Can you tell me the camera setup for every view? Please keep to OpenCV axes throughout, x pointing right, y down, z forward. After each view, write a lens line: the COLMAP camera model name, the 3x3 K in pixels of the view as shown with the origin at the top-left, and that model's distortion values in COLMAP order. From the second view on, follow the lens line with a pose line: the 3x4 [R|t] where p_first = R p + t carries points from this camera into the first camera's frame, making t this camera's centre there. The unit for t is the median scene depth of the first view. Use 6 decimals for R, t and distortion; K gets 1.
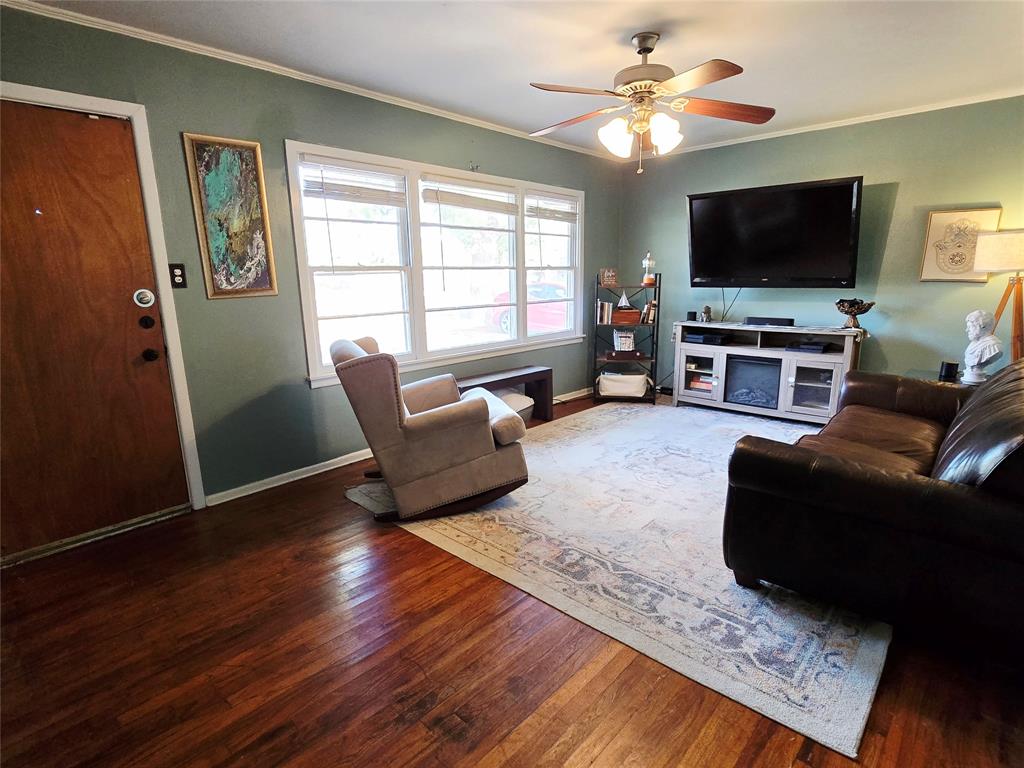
lens RADIAL K [[528.1, 0, 512.0], [0, 528.1, 384.0], [0, 0, 1]] dist [0.001105, 0.000015]
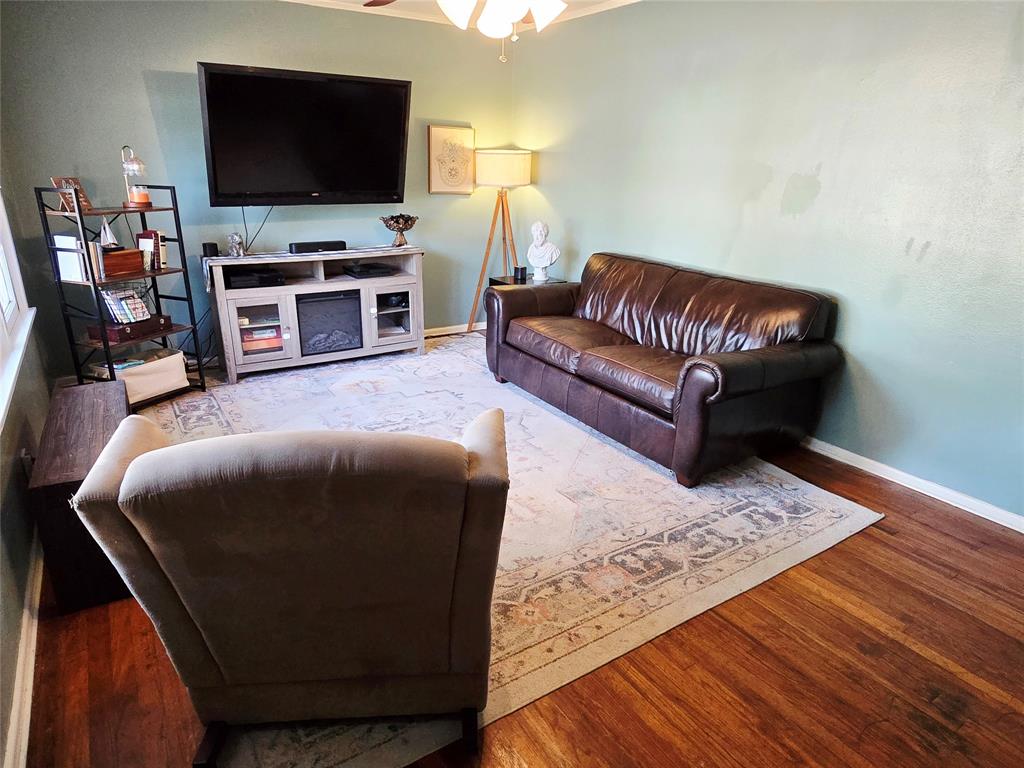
lens RADIAL K [[626.7, 0, 511.7], [0, 626.7, 393.3], [0, 0, 1]] dist [0.001779, 0.001210]
pose [[0.250438, -0.317281, 0.914666, -0.421012], [0.178512, 0.943707, 0.278478, -0.128865], [-0.951533, 0.093537, 0.292978, 0.484619]]
